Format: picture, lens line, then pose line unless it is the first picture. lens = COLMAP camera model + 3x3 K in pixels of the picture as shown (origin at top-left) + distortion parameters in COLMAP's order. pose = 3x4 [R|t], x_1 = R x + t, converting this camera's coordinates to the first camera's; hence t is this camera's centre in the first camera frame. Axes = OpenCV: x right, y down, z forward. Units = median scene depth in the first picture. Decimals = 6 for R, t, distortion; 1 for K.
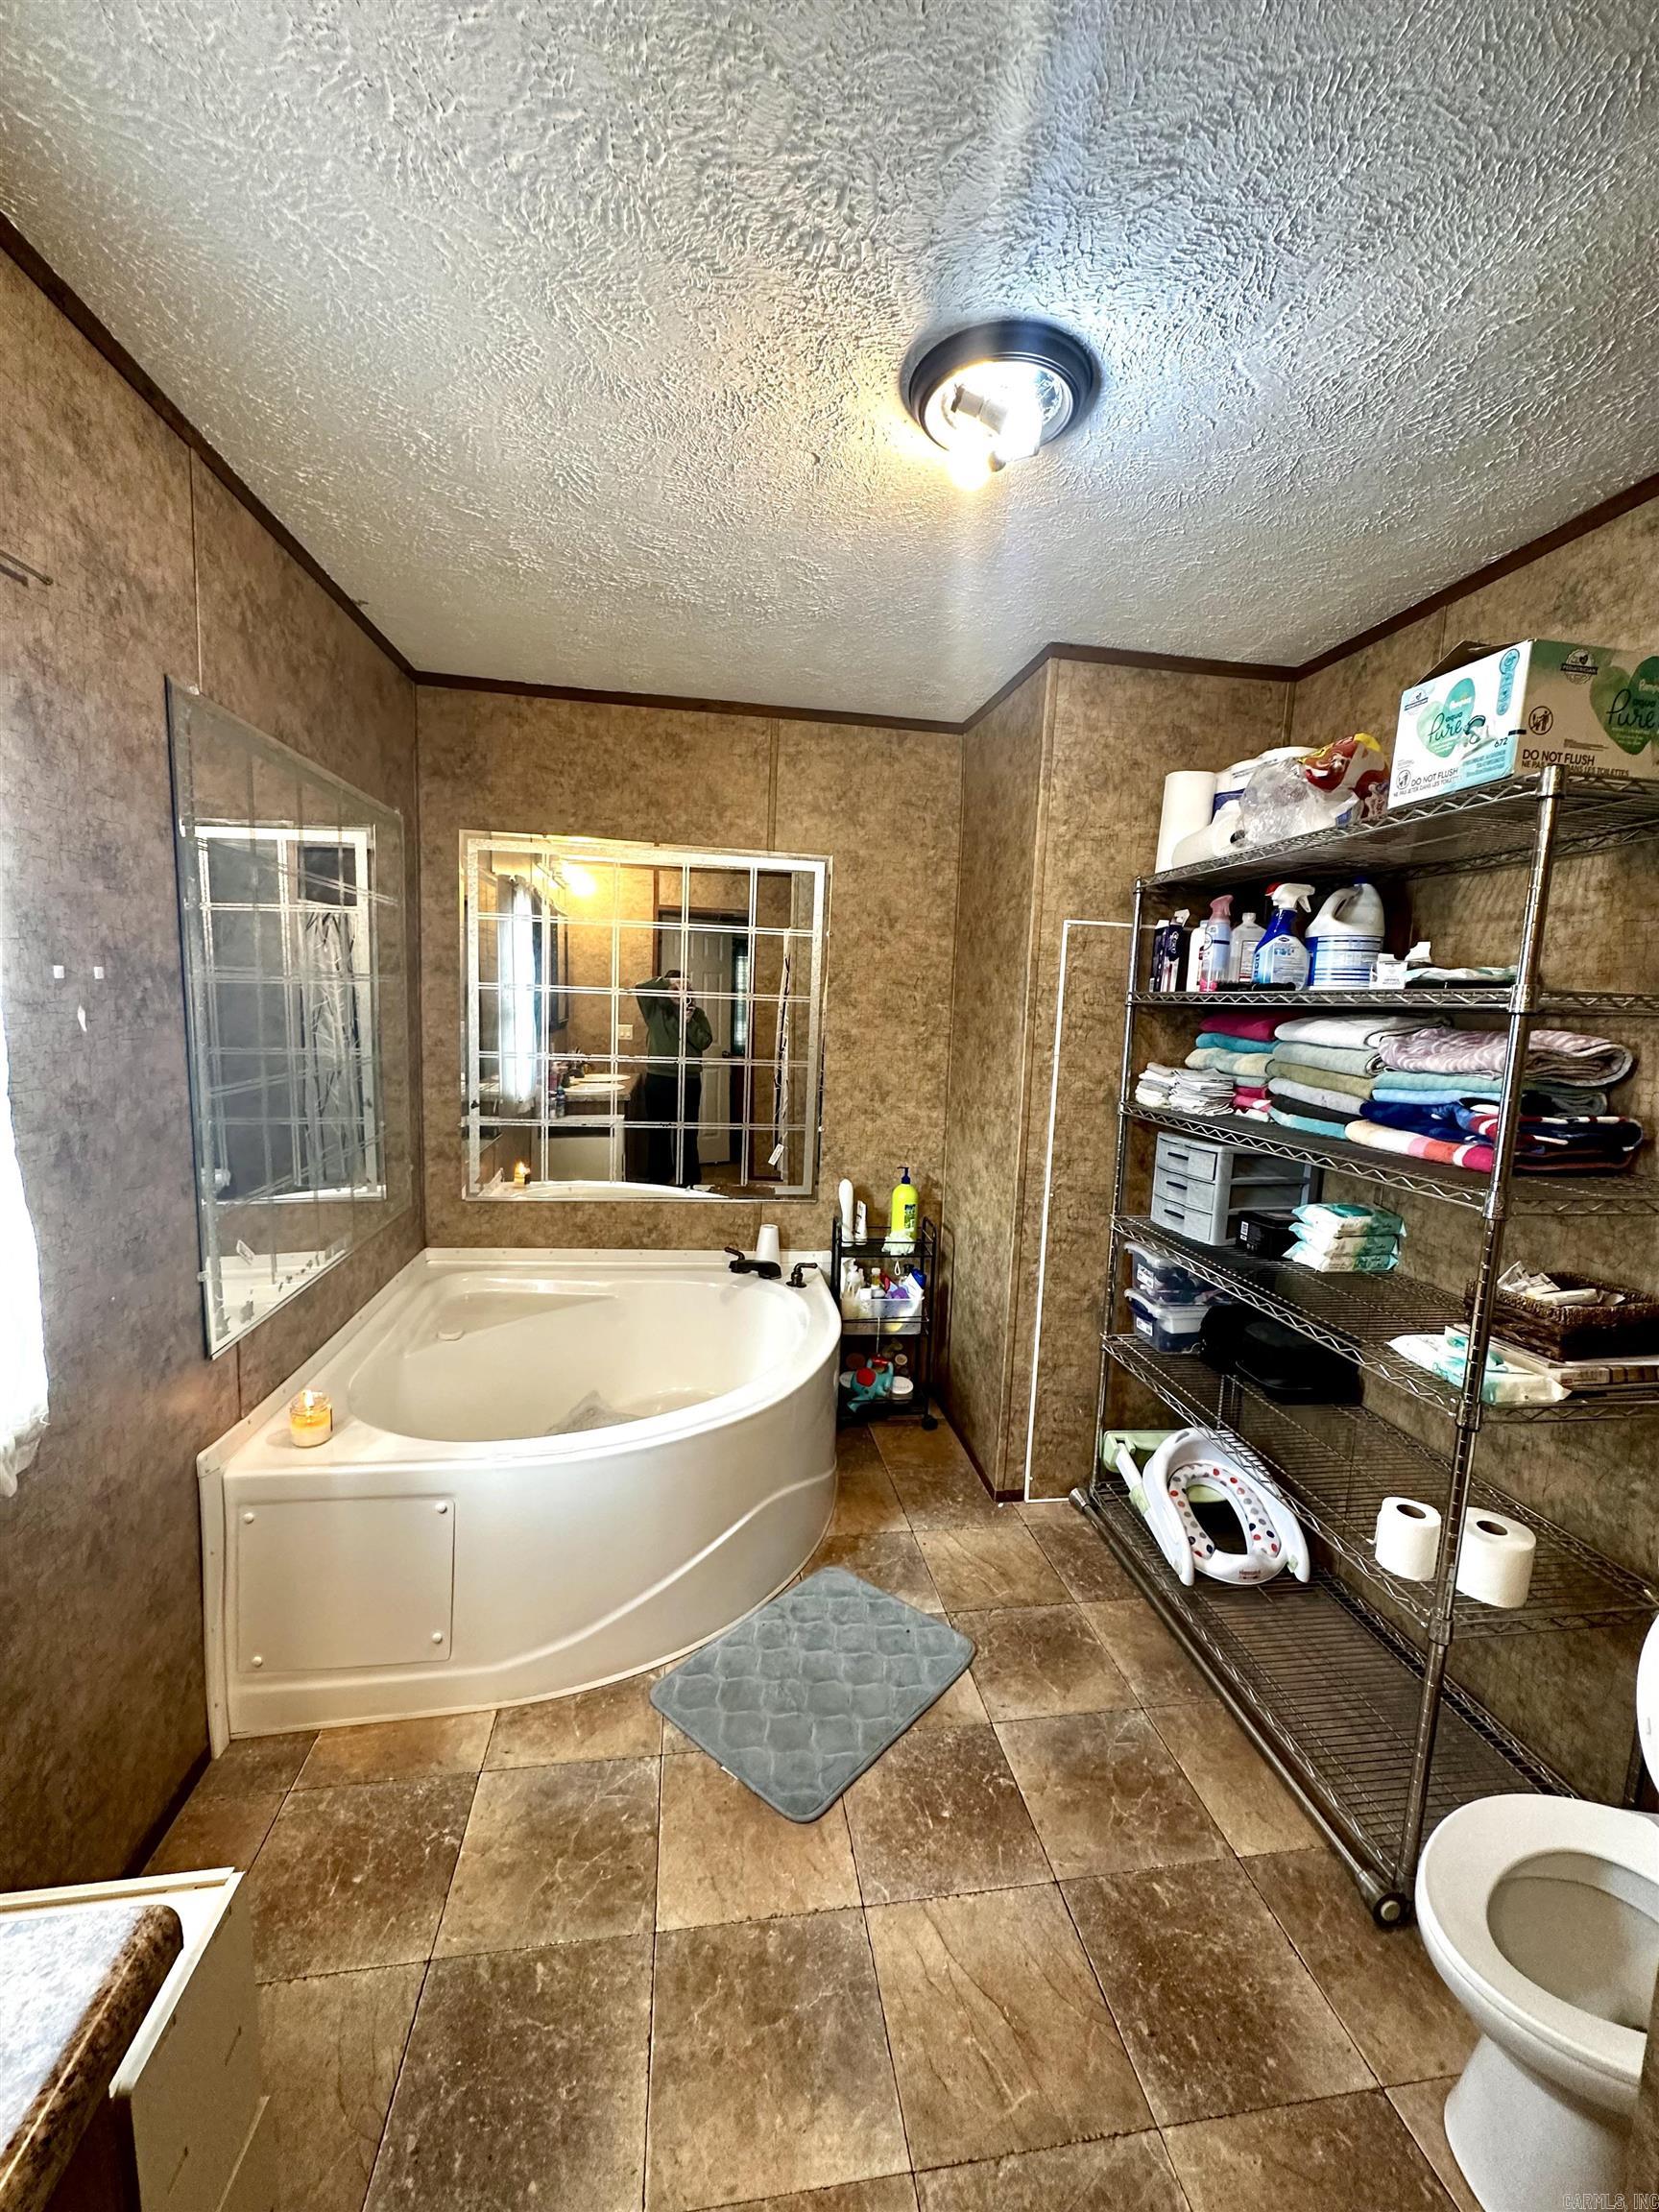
lens RADIAL K [[881.5, 0, 835.3], [0, 881.5, 1094.9], [0, 0, 1]] dist [0.000776, 0.000484]
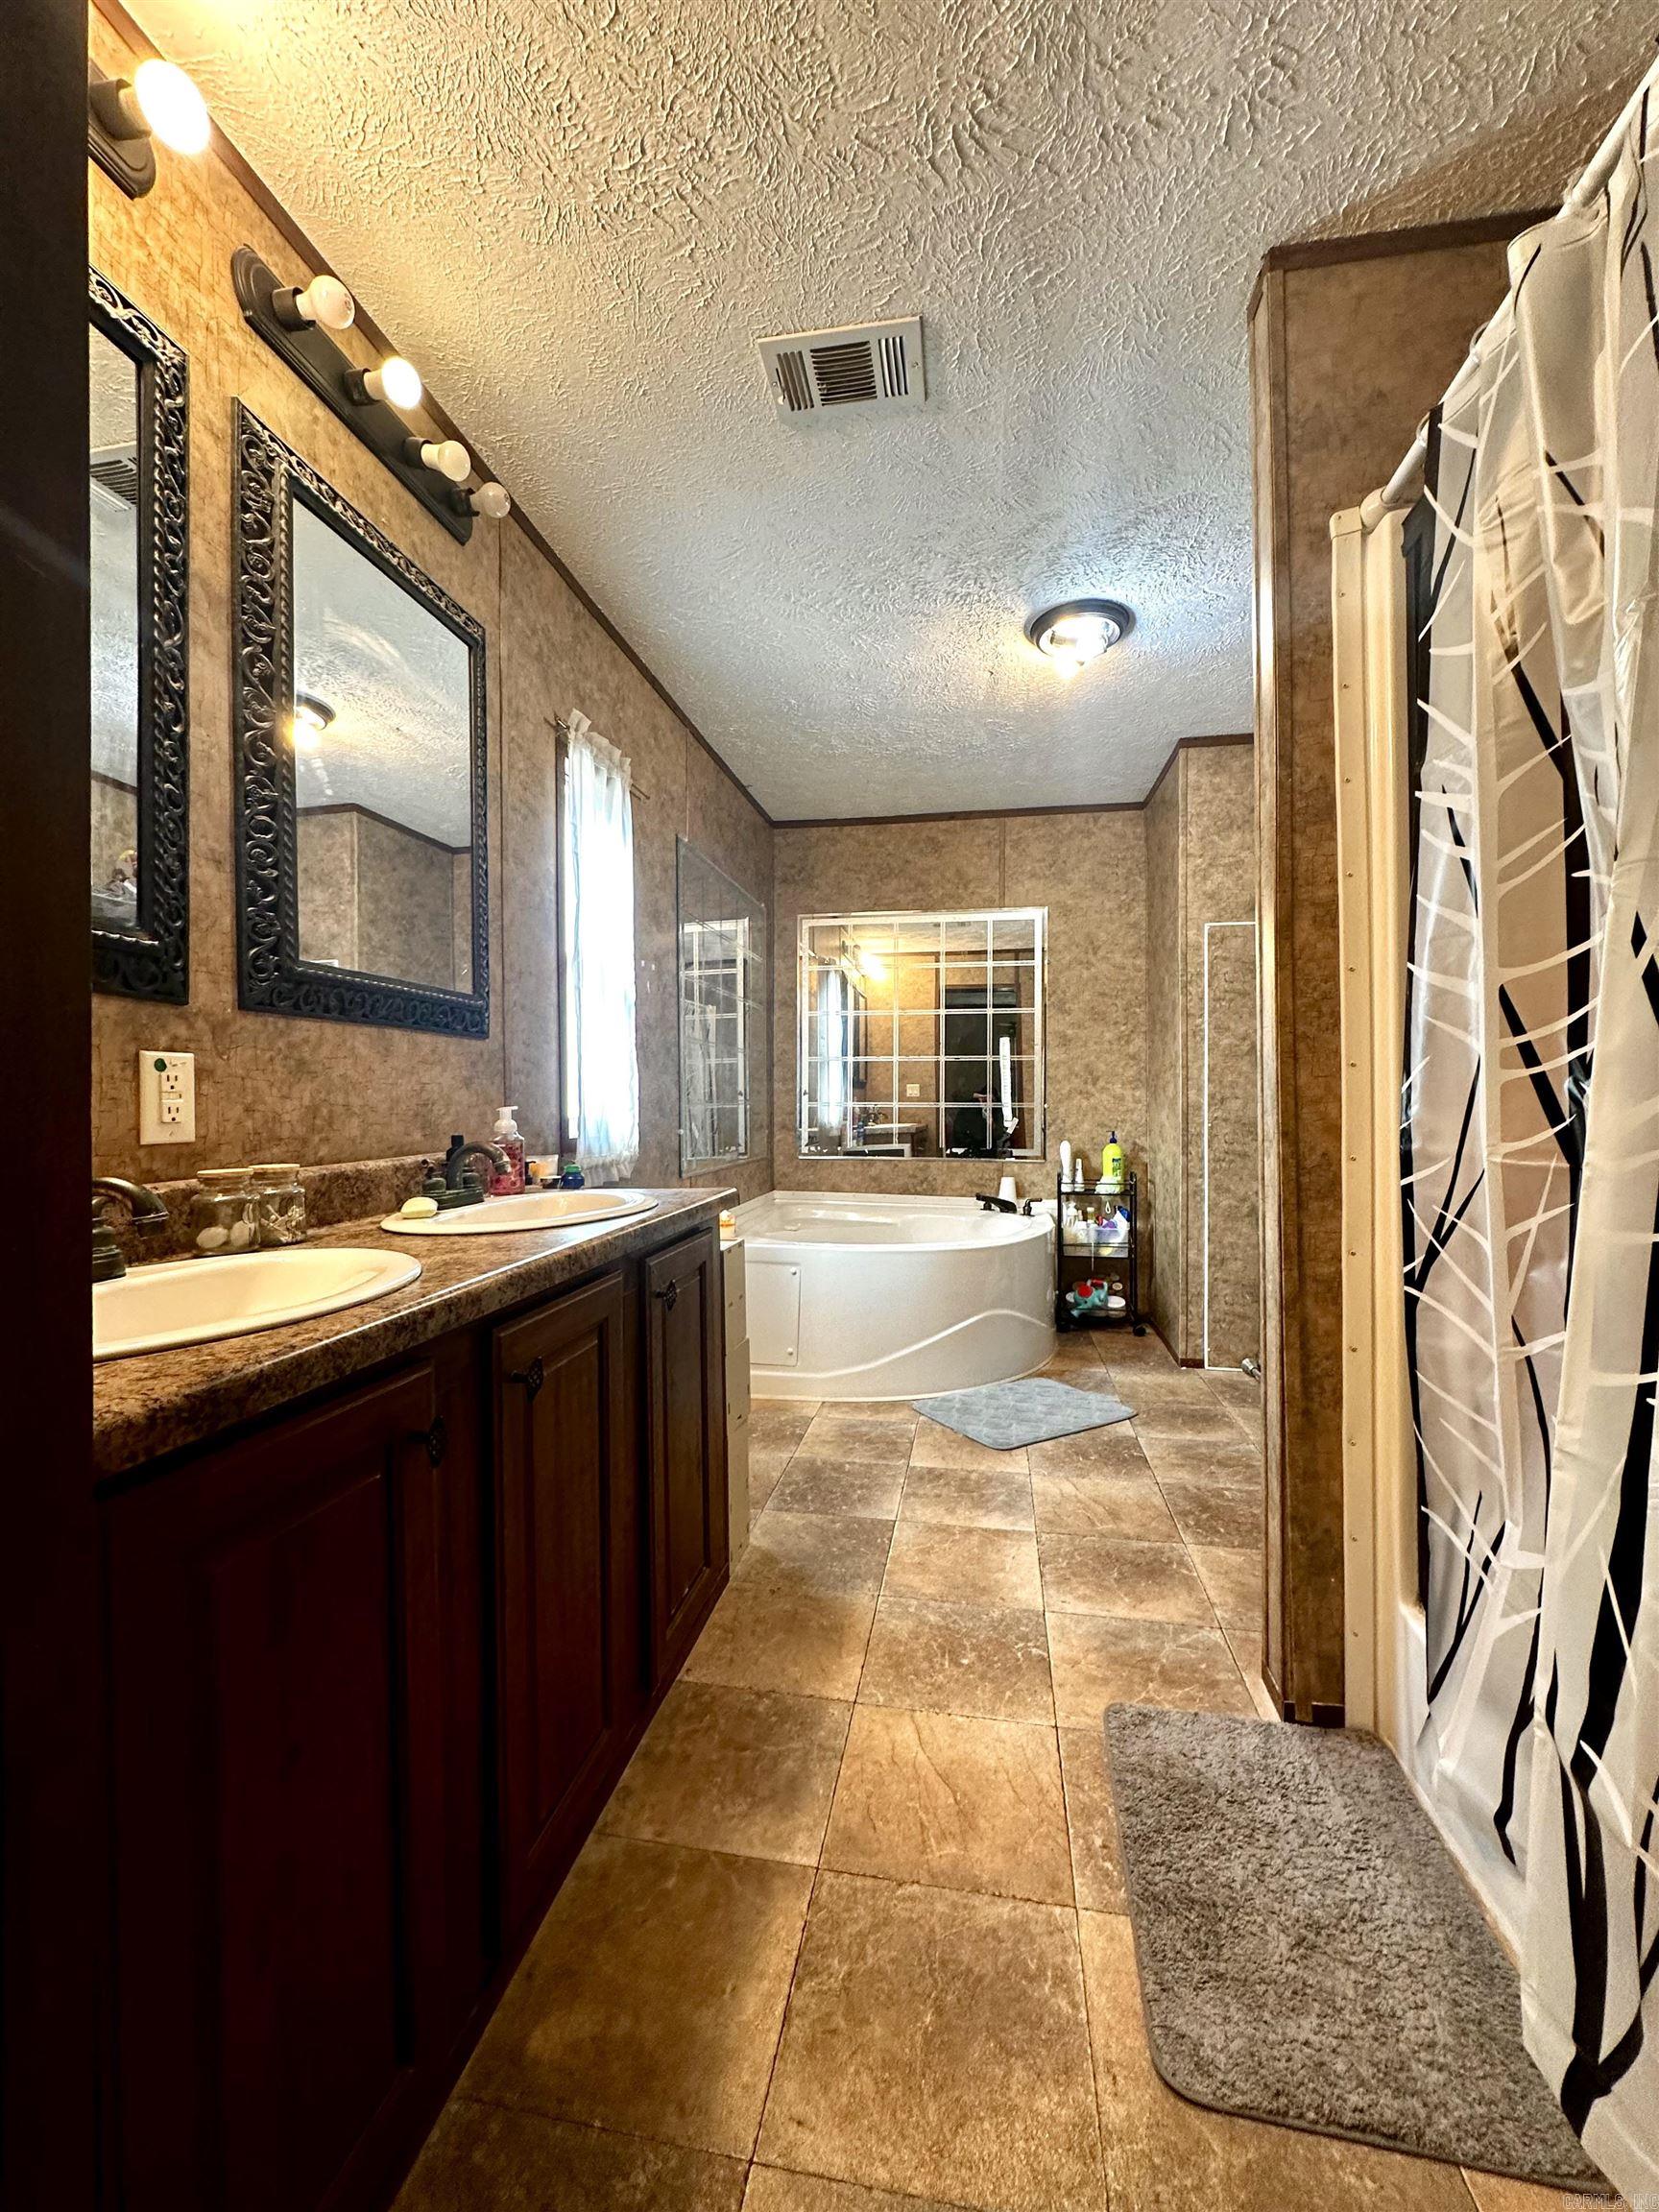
lens RADIAL K [[881.5, 0, 831.4], [0, 881.5, 1106.5], [0, 0, 1]] dist [0.000776, 0.000484]
pose [[0.943136, -0.035748, -0.330480, 0.120981], [-0.005483, 0.992392, -0.122994, 0.207442], [0.332363, 0.117812, 0.935764, -0.362202]]
